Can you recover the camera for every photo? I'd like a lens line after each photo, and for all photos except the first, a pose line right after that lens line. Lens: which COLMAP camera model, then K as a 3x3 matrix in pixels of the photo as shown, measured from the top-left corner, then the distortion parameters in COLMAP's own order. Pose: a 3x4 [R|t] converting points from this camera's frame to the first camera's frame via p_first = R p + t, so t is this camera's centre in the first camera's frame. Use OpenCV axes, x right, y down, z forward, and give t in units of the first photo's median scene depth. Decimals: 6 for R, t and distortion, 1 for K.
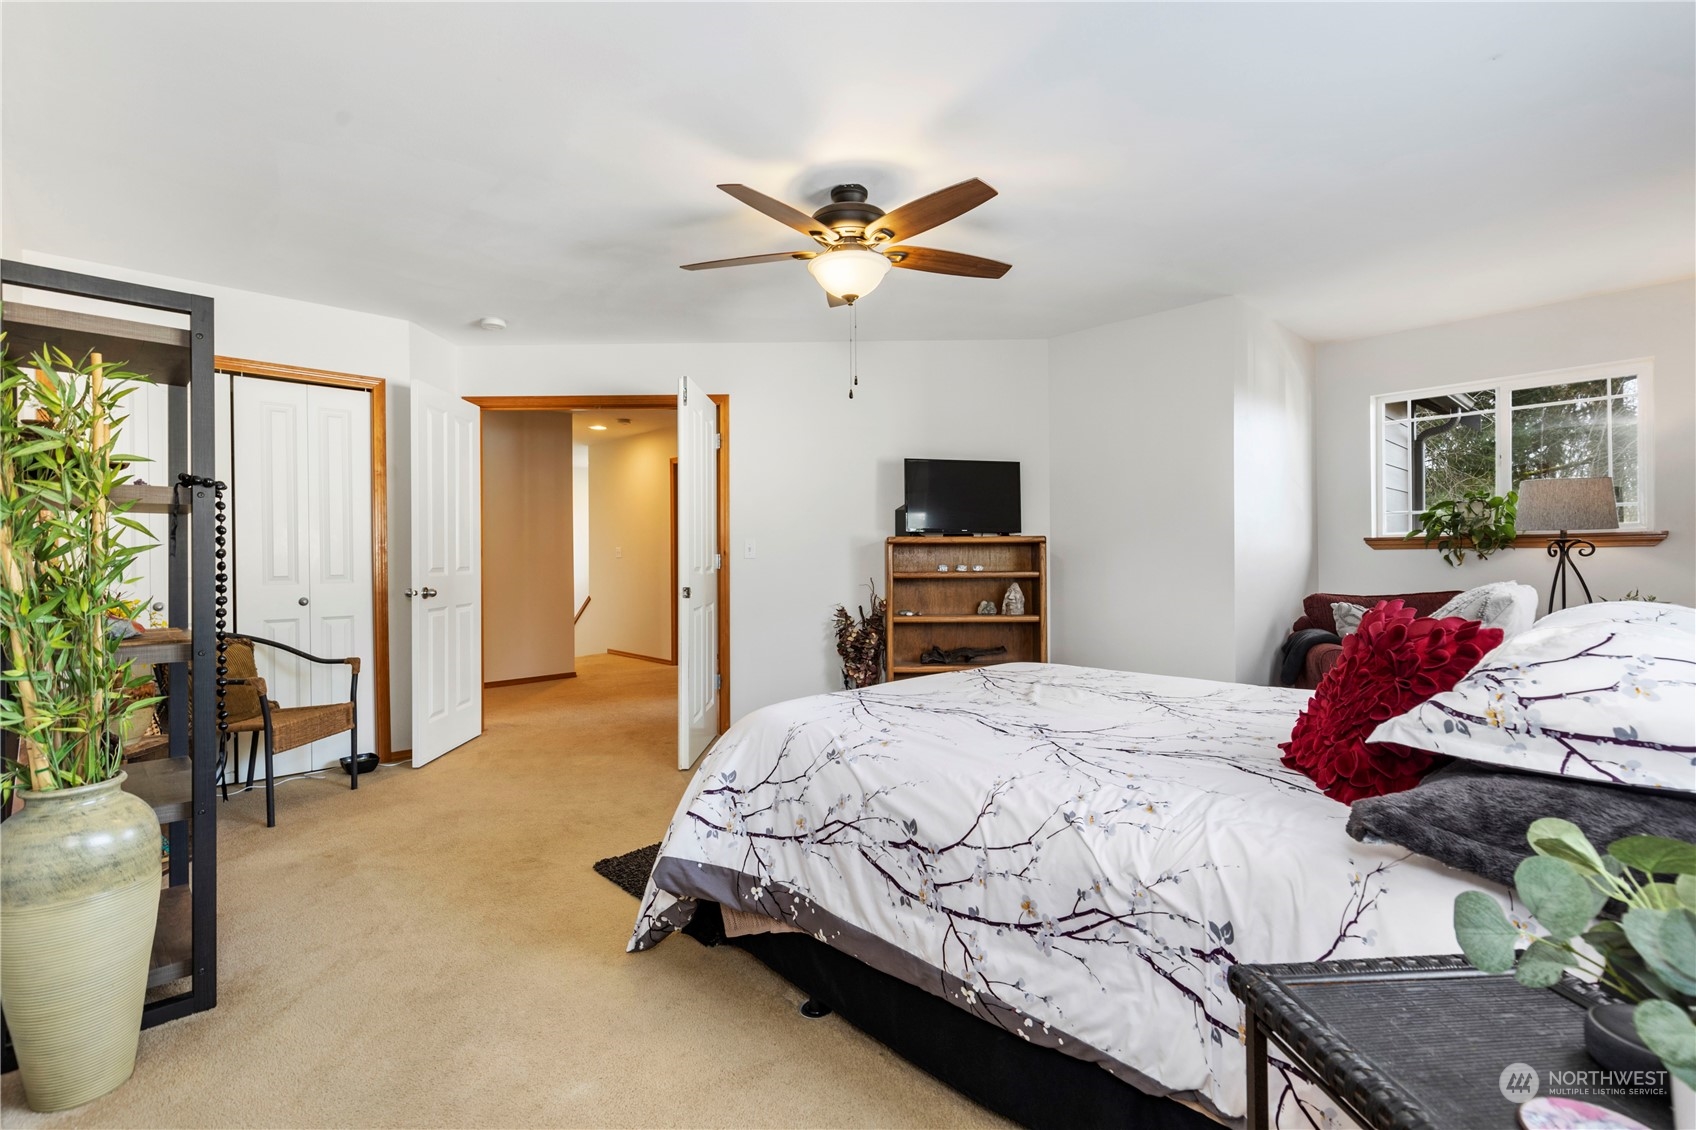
lens RADIAL K [[768.7, 0, 848.6], [0, 768.7, 560.1], [0, 0, 1]] dist [0.005430, -0.000008]
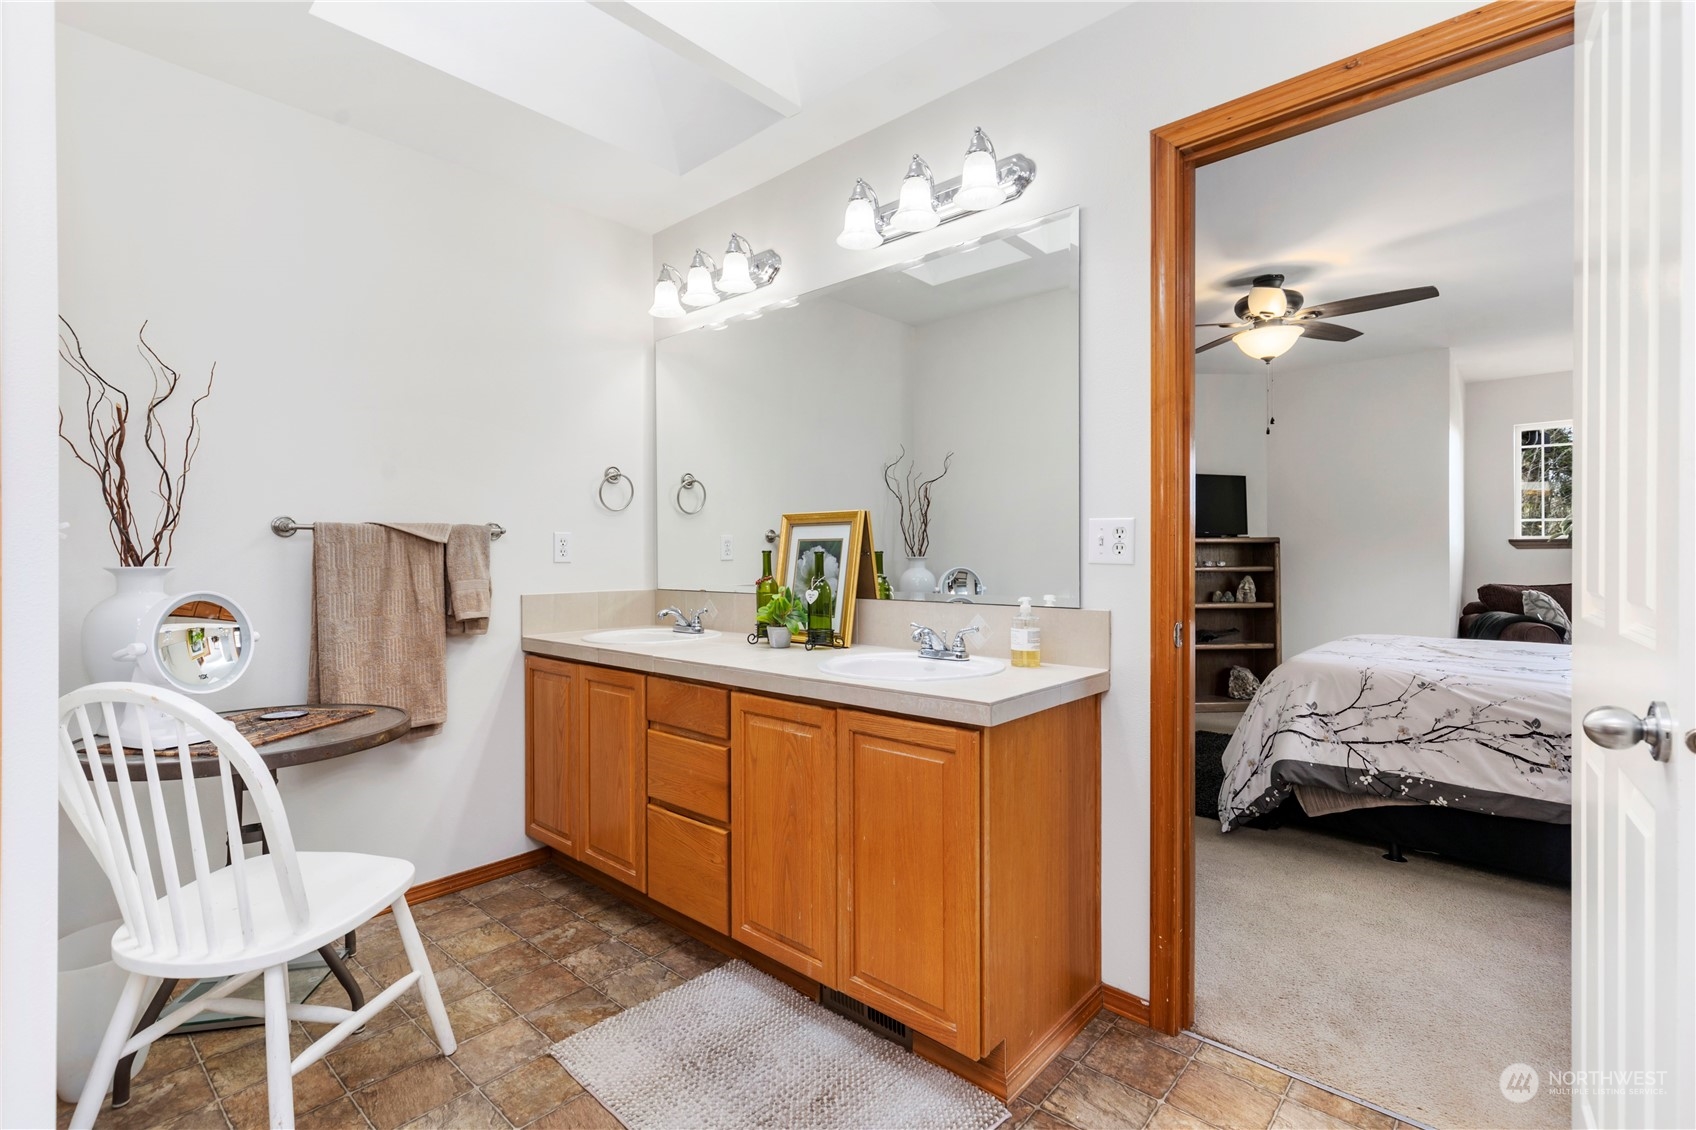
lens RADIAL K [[768.7, 0, 843.2], [0, 768.7, 563.5], [0, 0, 1]] dist [0.005430, -0.000008]
pose [[0.997274, -0.000747, 0.073790, -1.206418], [0.000353, 0.999986, 0.005344, 0.007312], [-0.073793, -0.005303, 0.997259, -0.396154]]
